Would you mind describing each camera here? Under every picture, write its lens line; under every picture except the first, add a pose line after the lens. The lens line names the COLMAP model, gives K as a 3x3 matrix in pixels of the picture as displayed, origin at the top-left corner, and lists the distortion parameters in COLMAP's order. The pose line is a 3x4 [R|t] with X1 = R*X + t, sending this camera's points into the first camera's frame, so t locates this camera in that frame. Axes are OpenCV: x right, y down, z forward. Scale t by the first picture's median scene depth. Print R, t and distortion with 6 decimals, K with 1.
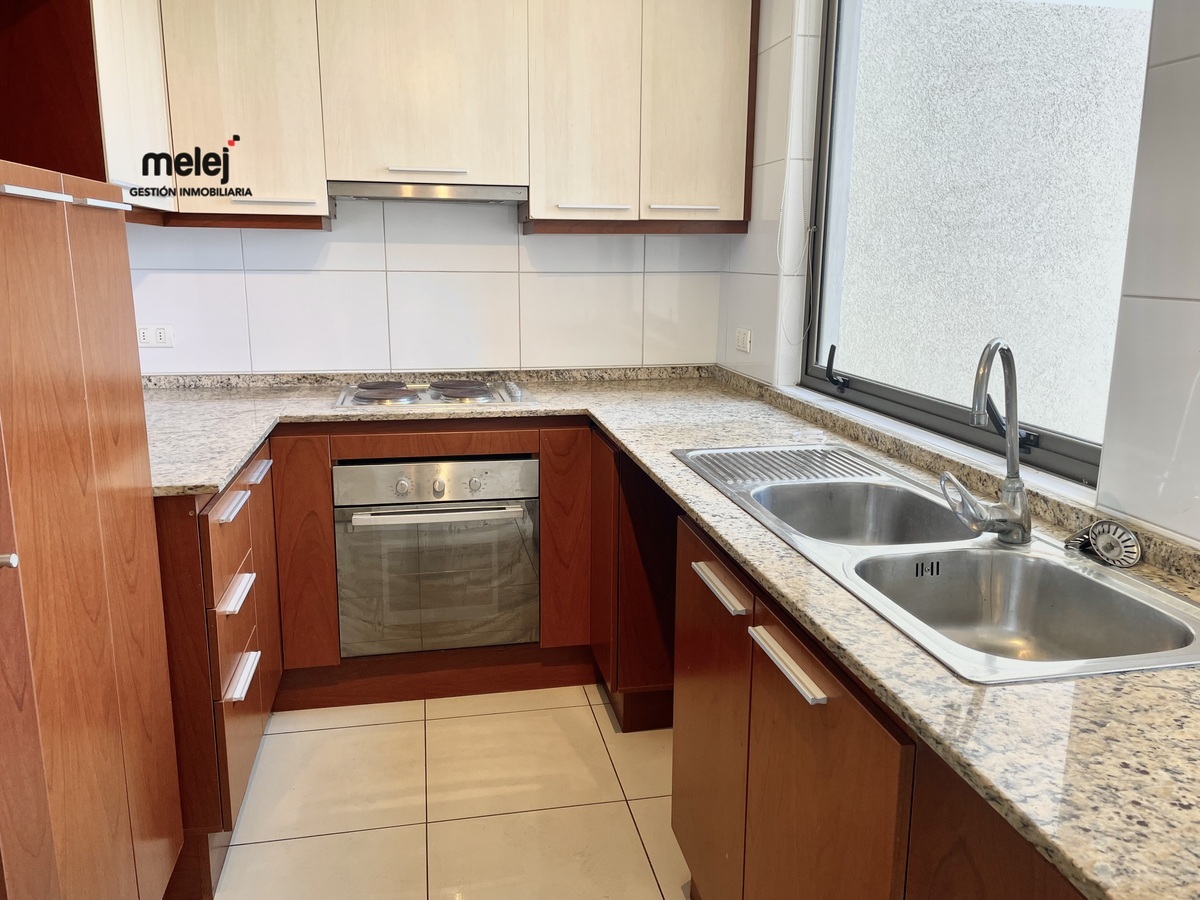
lens RADIAL K [[910.0, 0, 601.3], [0, 910.0, 445.0], [0, 0, 1]] dist [0.116611, -0.136925]
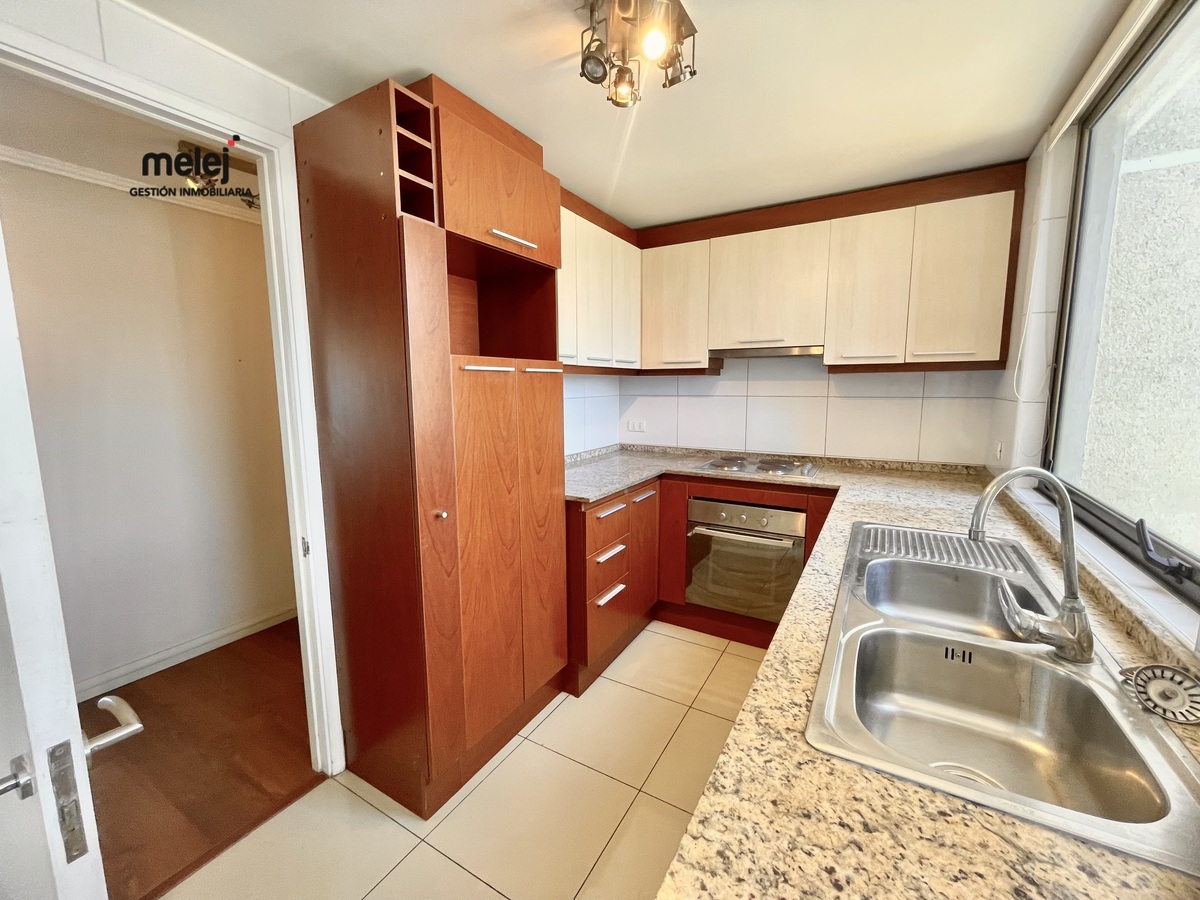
lens RADIAL K [[491.7, 0, 600.0], [0, 491.7, 450.0], [0, 0, 1]] dist [0.000678, -0.000173]
pose [[0.745318, 0.078567, -0.662063, 0.223433], [-0.125640, 0.991792, -0.023744, -0.028980], [0.654764, 0.100878, 0.749072, 0.111898]]
